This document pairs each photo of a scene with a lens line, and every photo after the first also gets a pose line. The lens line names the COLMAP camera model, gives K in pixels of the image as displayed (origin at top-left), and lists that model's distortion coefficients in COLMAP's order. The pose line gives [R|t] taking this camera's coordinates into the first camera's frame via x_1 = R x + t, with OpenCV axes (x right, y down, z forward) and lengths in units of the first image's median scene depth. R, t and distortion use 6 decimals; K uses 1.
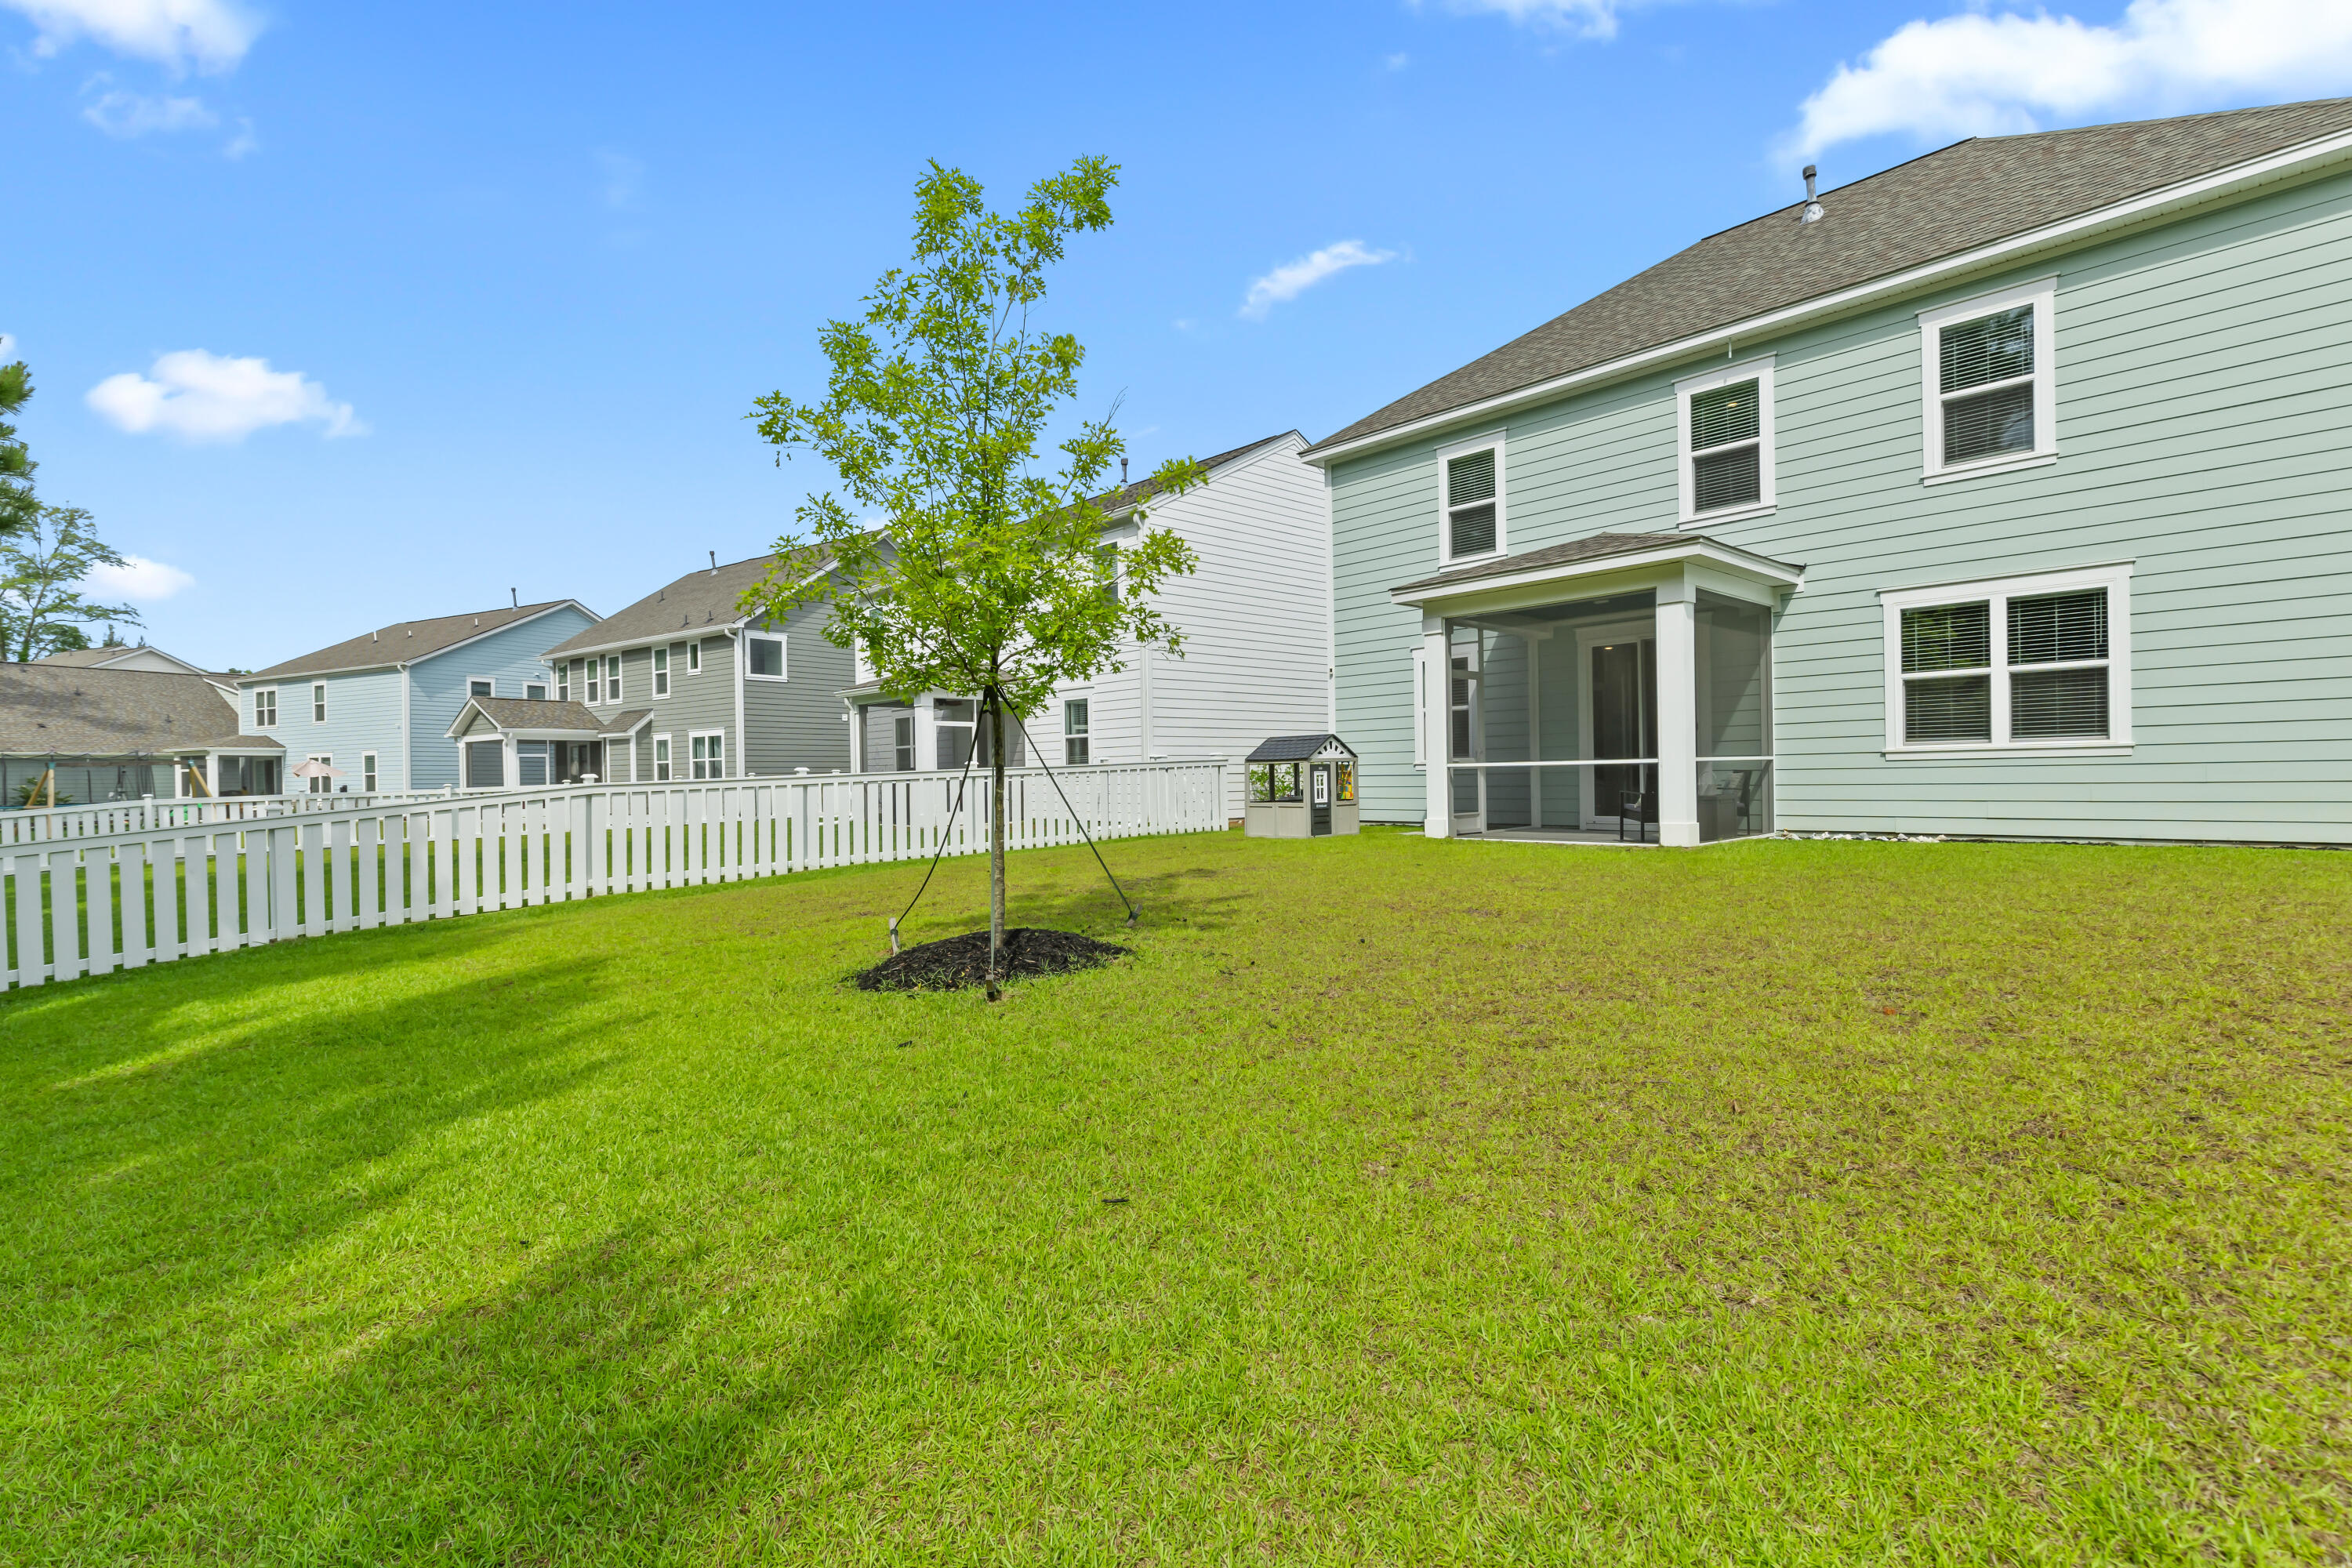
lens RADIAL K [[1054.6, 0, 1188.8], [0, 1054.6, 772.2], [0, 0, 1]] dist [0.000387, 0.000360]
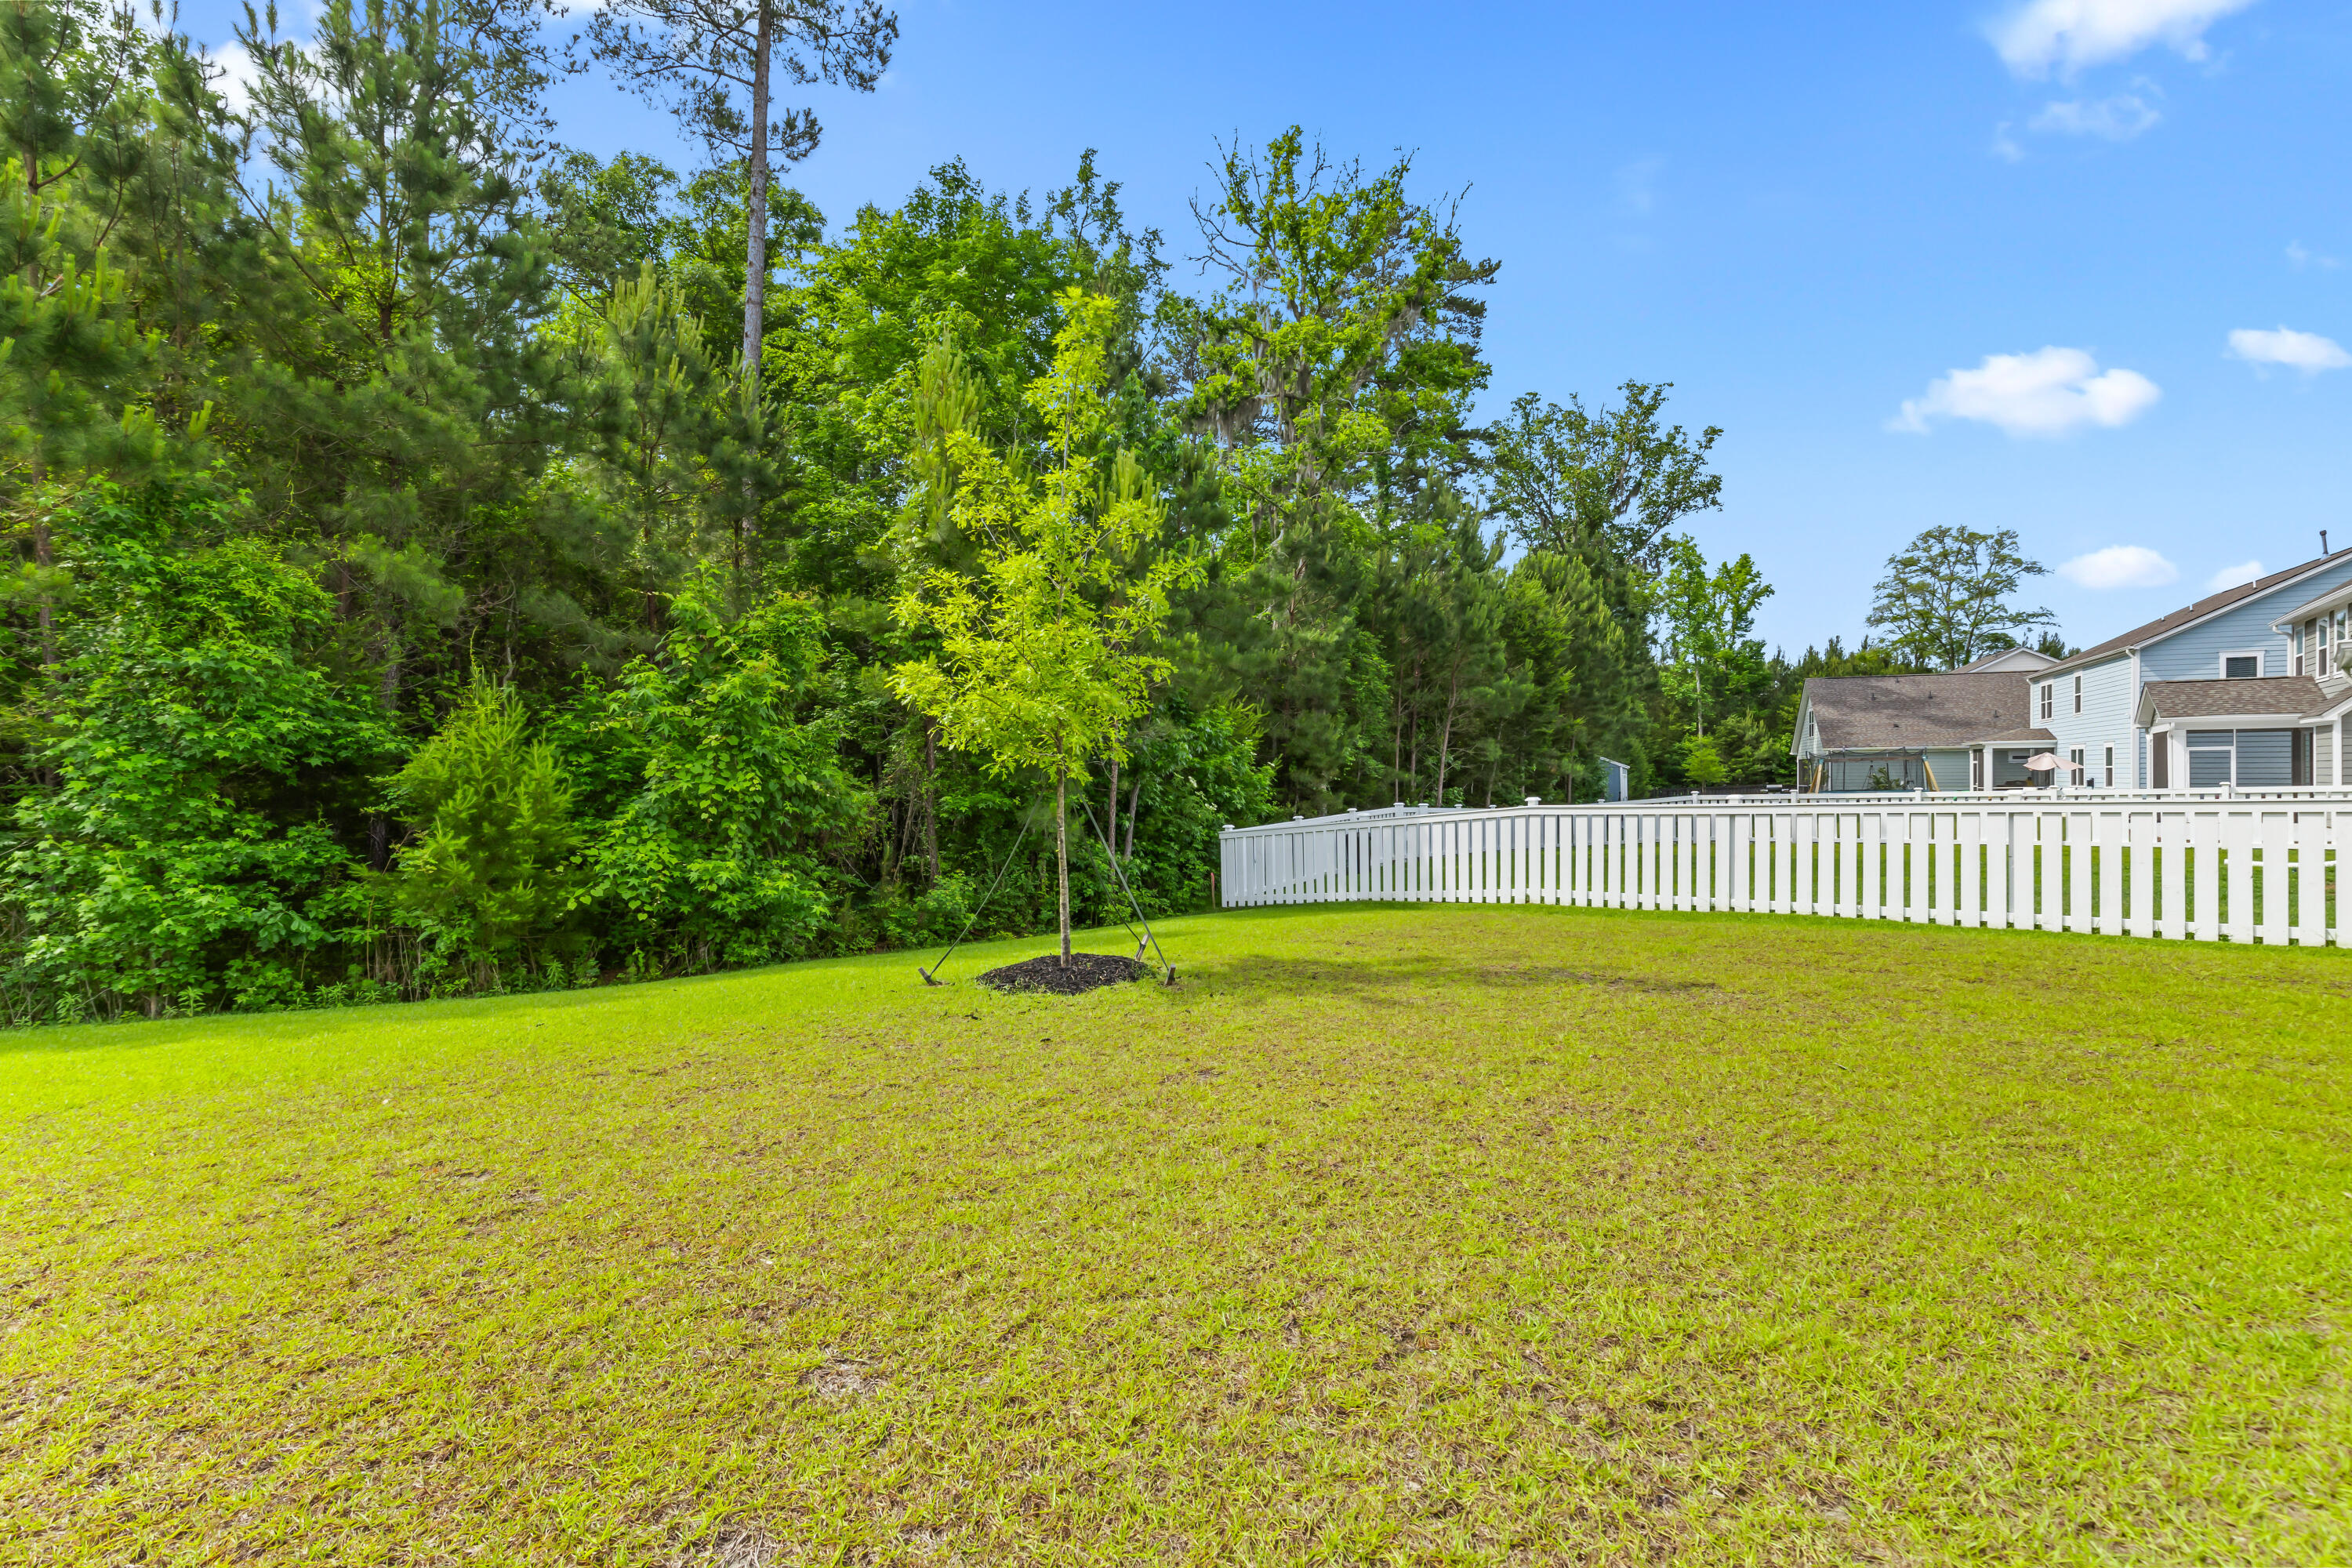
lens RADIAL K [[1054.6, 0, 1188.8], [0, 1054.6, 772.2], [0, 0, 1]] dist [0.000387, 0.000360]
pose [[0.019884, 0.014295, -0.999700, 0.453594], [0.000216, 0.999898, 0.014302, -0.027498], [0.999802, -0.000500, 0.019879, 0.569012]]
